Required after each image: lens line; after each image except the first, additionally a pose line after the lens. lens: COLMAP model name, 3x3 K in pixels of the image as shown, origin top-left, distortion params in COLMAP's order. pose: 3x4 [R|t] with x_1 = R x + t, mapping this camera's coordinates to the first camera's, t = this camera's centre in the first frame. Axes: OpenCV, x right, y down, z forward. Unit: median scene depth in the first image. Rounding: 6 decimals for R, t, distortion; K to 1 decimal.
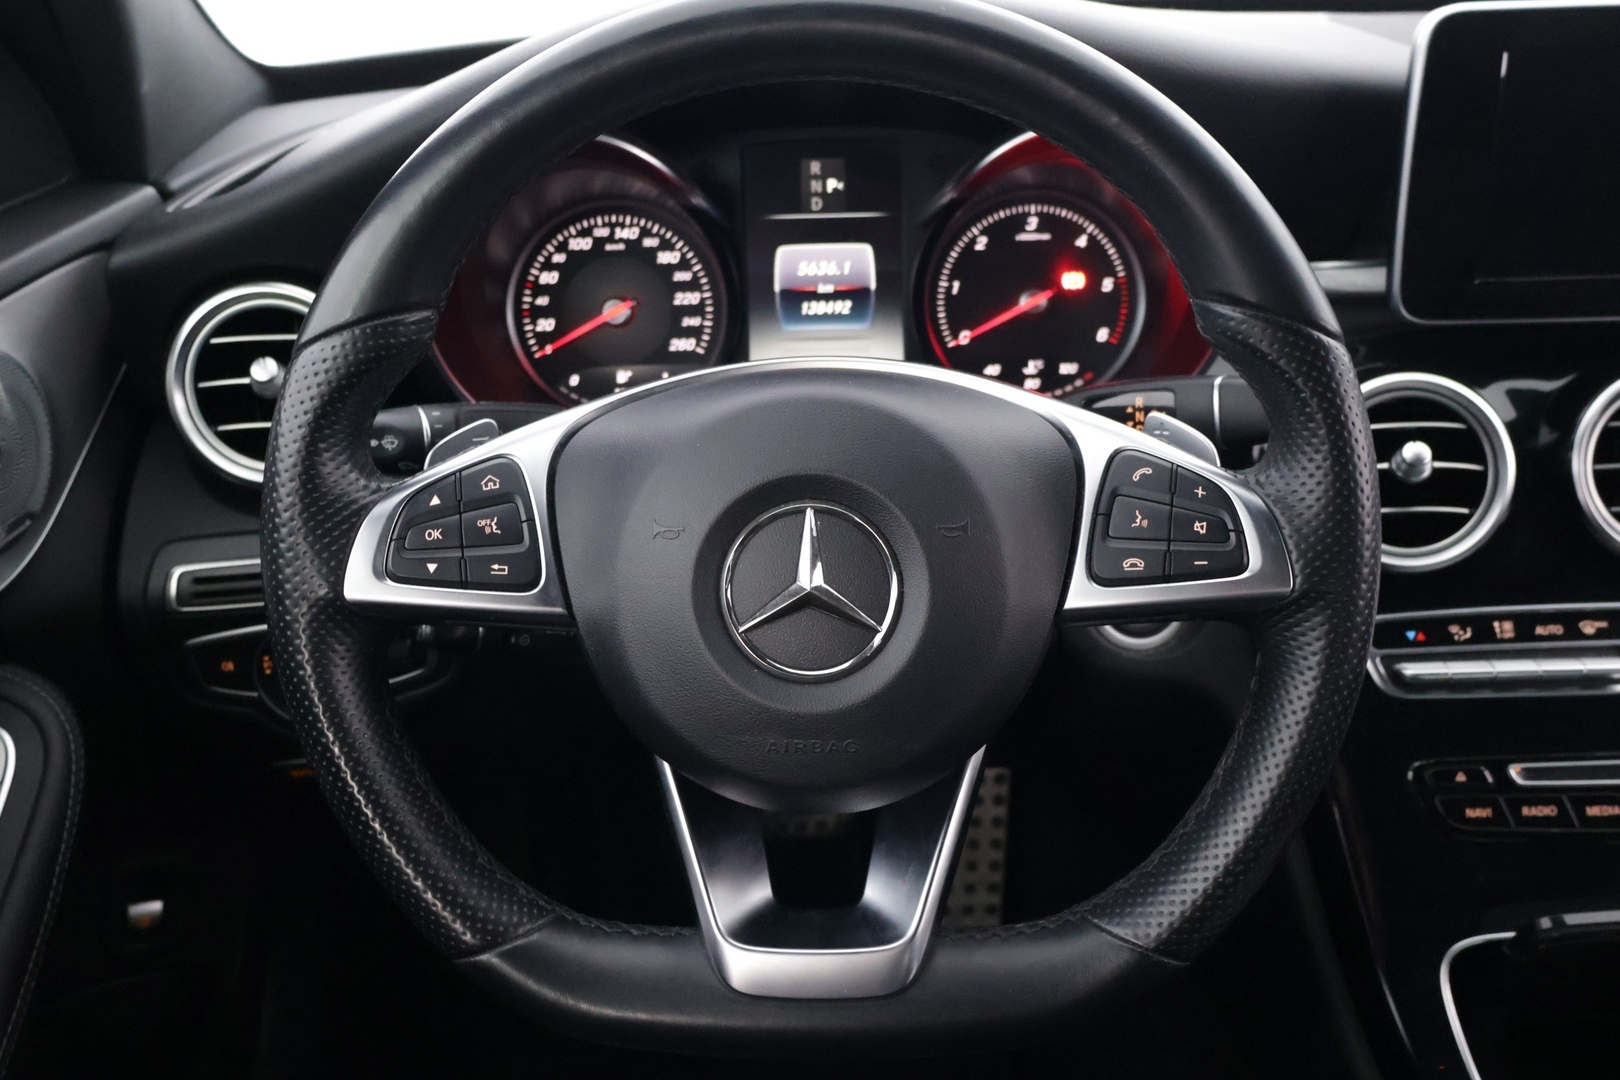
lens RADIAL K [[1576.6, 0, 817.0], [0, 1576.6, 524.1], [0, 0, 1]] dist [0.007877, 0.001099]
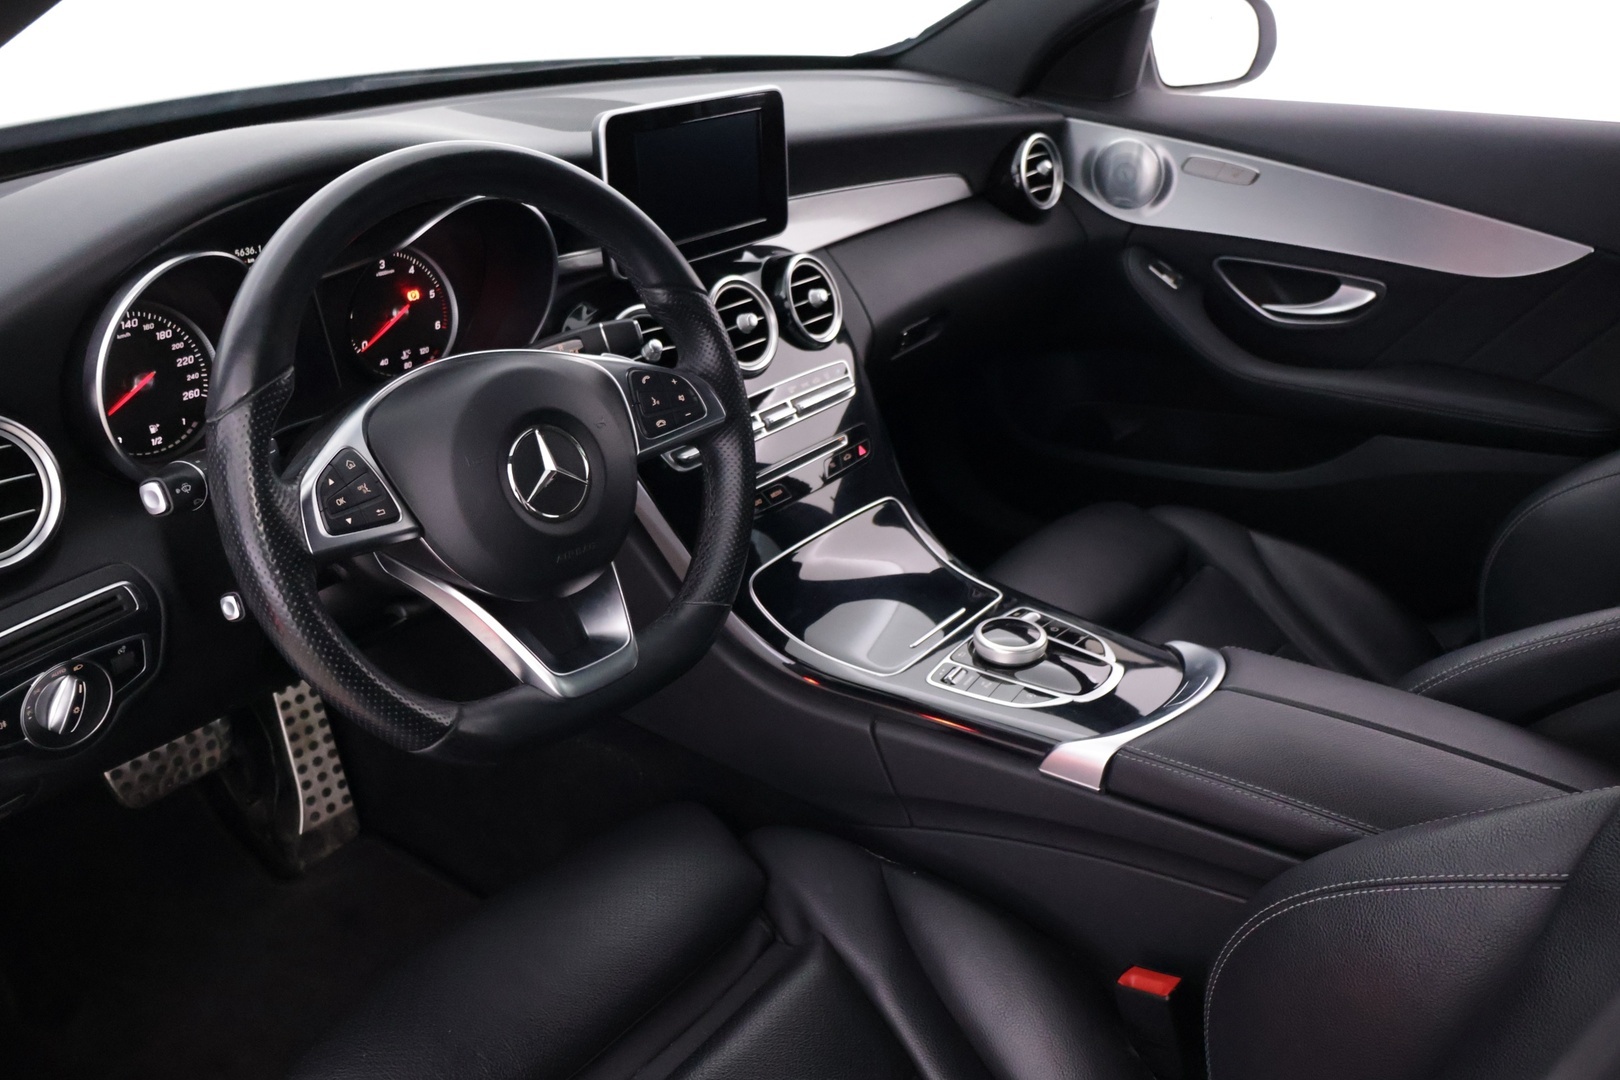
lens RADIAL K [[1391.0, 0, 810.0], [0, 1391.0, 540.0], [0, 0, 1]] dist [-0.002287, -0.002777]
pose [[0.613704, -0.314920, 0.724011, -0.800991], [0.282869, 0.943835, 0.170763, -0.057682], [-0.737124, 0.100002, 0.668317, -0.233595]]
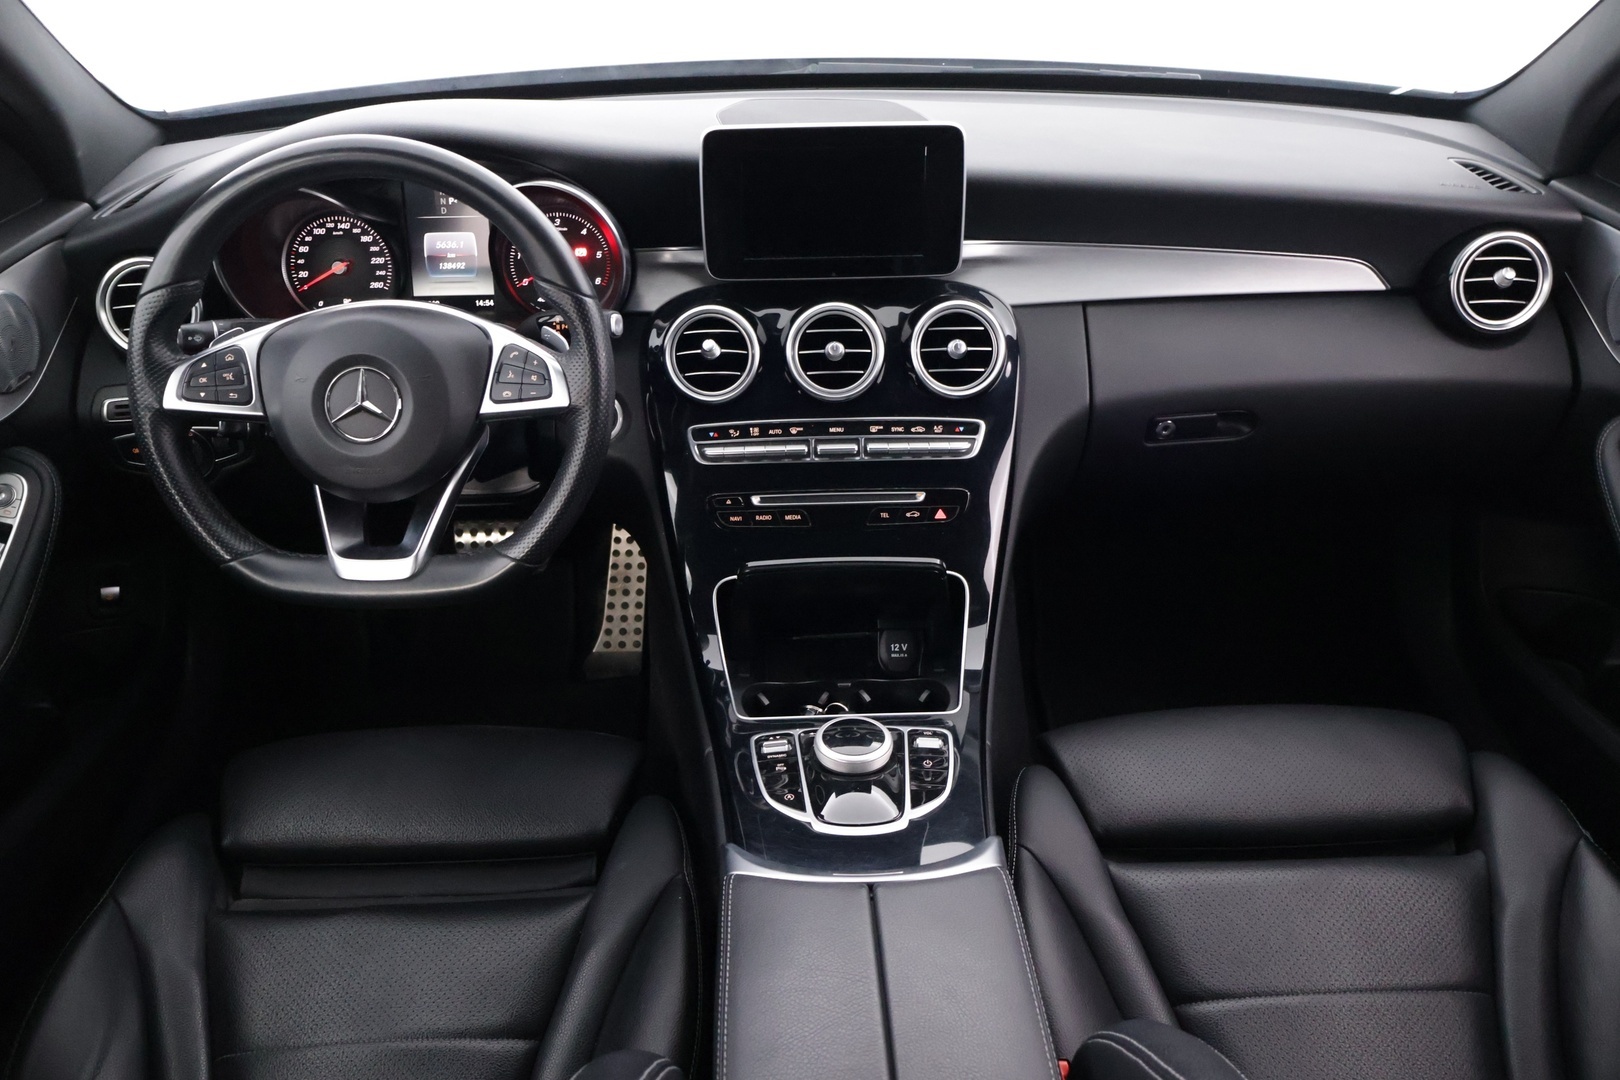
lens RADIAL K [[1391.0, 0, 810.0], [0, 1391.0, 540.0], [0, 0, 1]] dist [-0.002287, -0.002777]
pose [[0.999723, 0.001215, 0.023518, 0.471999], [-0.003557, 0.995003, 0.099780, 0.026487], [-0.023280, -0.099836, 0.994732, -0.838747]]
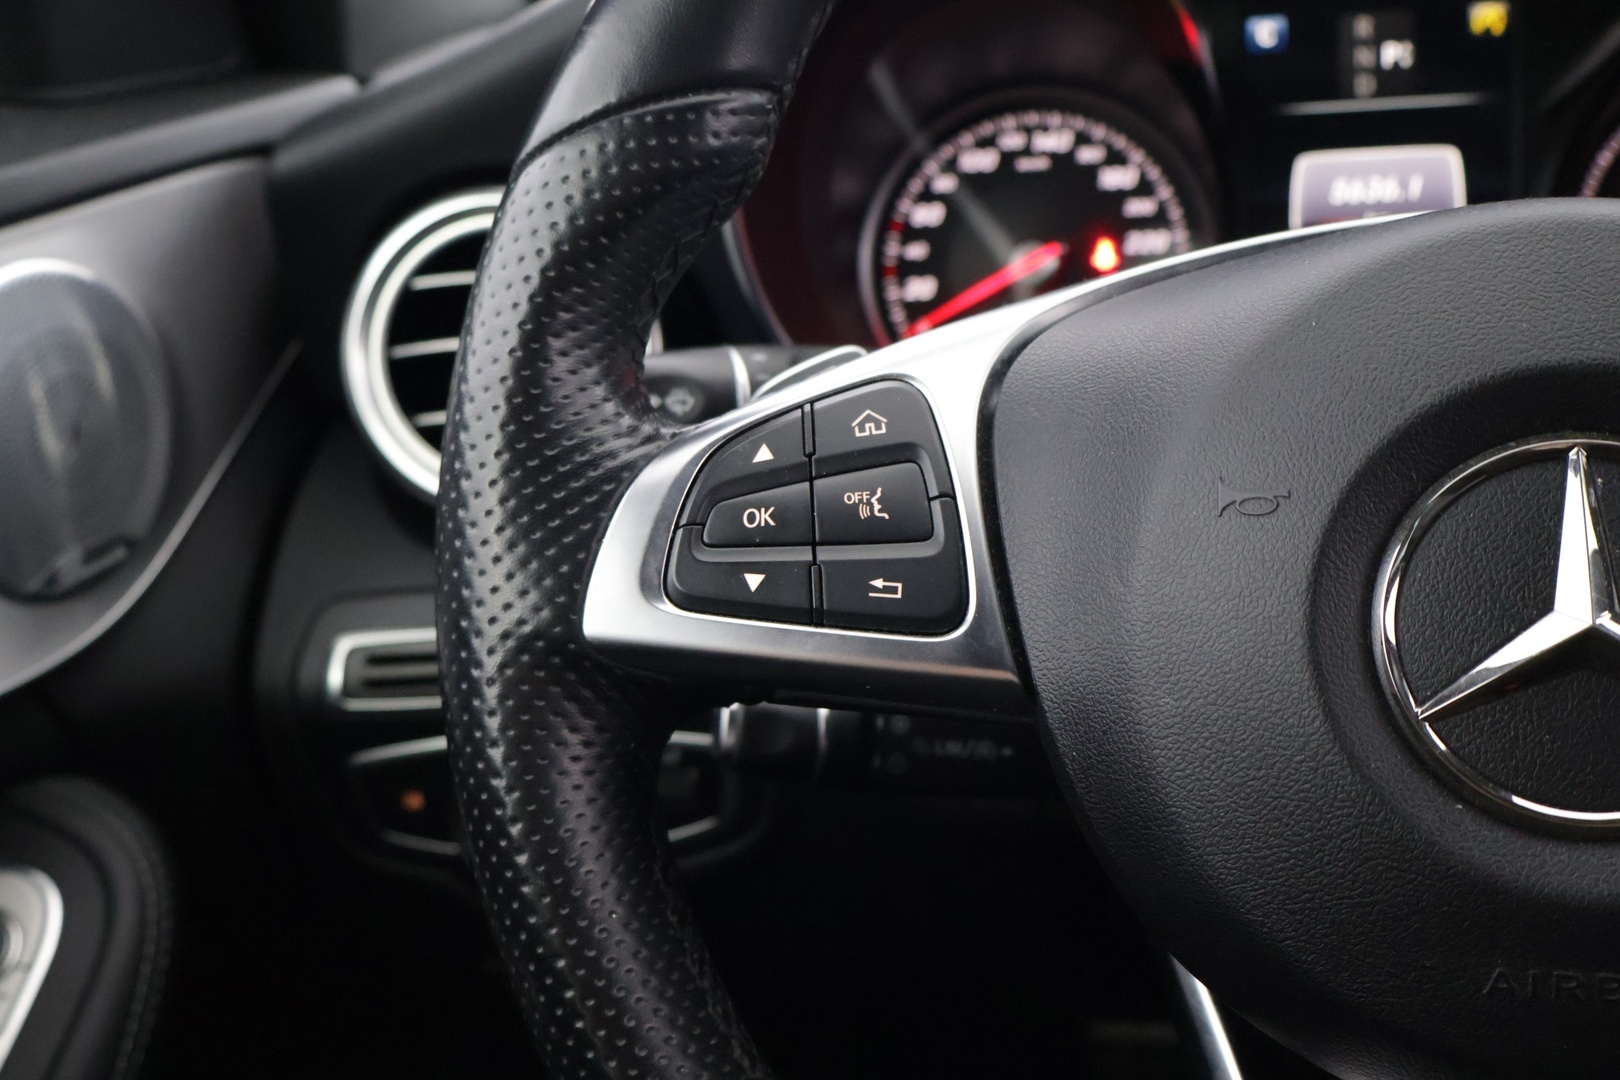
lens RADIAL K [[1759.6, 0, 810.0], [0, 1759.6, 540.0], [0, 0, 1]] dist [-0.002155, -0.017386]
pose [[0.982471, 0.010376, -0.186129, -0.098046], [-0.029193, 0.994694, -0.098645, 0.055277], [0.184118, 0.102350, 0.977561, 0.364385]]
